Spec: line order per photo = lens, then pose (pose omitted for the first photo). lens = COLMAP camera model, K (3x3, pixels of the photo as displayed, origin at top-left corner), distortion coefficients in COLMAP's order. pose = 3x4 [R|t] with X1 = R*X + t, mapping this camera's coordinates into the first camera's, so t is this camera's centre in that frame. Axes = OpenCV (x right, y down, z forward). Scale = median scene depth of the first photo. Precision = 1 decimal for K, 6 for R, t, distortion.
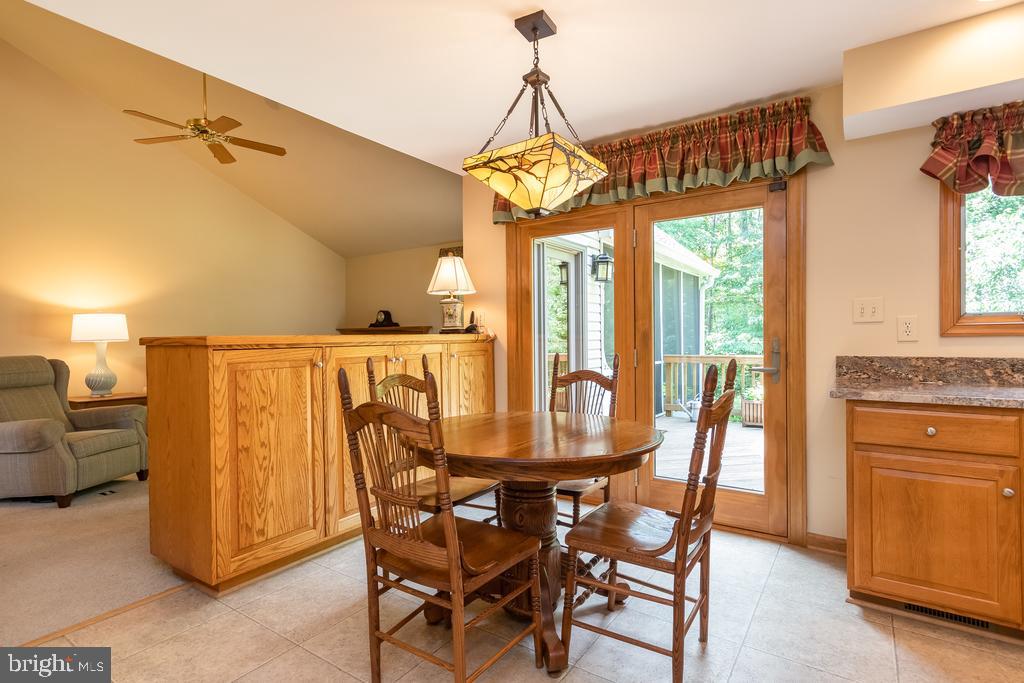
lens RADIAL K [[502.3, 0, 509.5], [0, 502.3, 343.4], [0, 0, 1]] dist [0.012769, -0.001046]
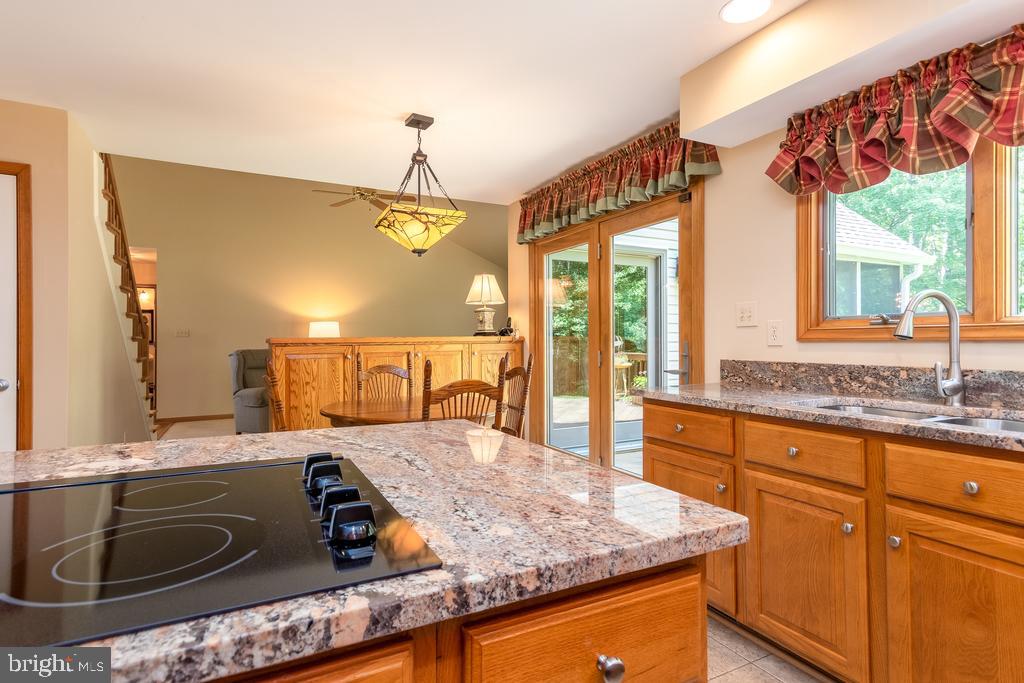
lens RADIAL K [[502.3, 0, 512.4], [0, 502.3, 340.6], [0, 0, 1]] dist [0.012769, -0.001046]
pose [[0.884738, 0.006548, -0.466042, 0.833368], [-0.008872, 0.999957, -0.002793, -0.007623], [0.466004, 0.006606, 0.884758, -0.111168]]
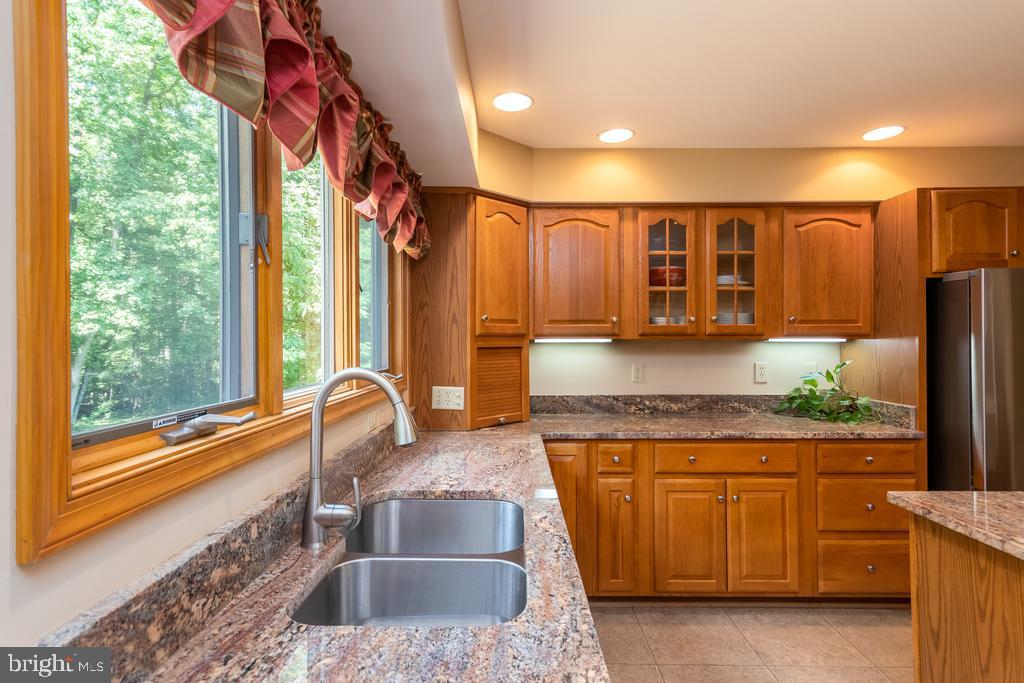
lens RADIAL K [[502.3, 0, 512.0], [0, 502.3, 336.6], [0, 0, 1]] dist [0.012769, -0.001046]
pose [[-0.569475, 0.019094, 0.821787, 0.552967], [0.015171, 0.999804, -0.012717, -0.110089], [-0.821868, 0.005226, -0.569653, 0.970293]]
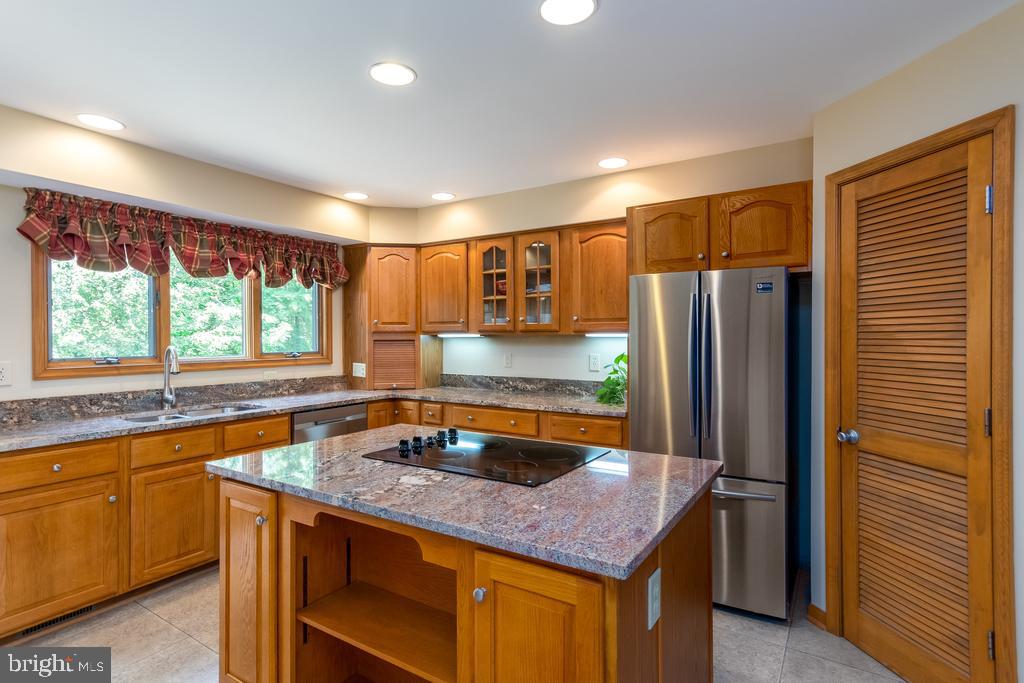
lens RADIAL K [[502.3, 0, 506.6], [0, 502.3, 340.6], [0, 0, 1]] dist [0.012769, -0.001046]
pose [[-0.034378, 0.003300, 0.999403, -0.316913], [0.010299, 0.999943, -0.002948, -0.089023], [-0.999356, 0.010192, -0.034410, -0.011661]]
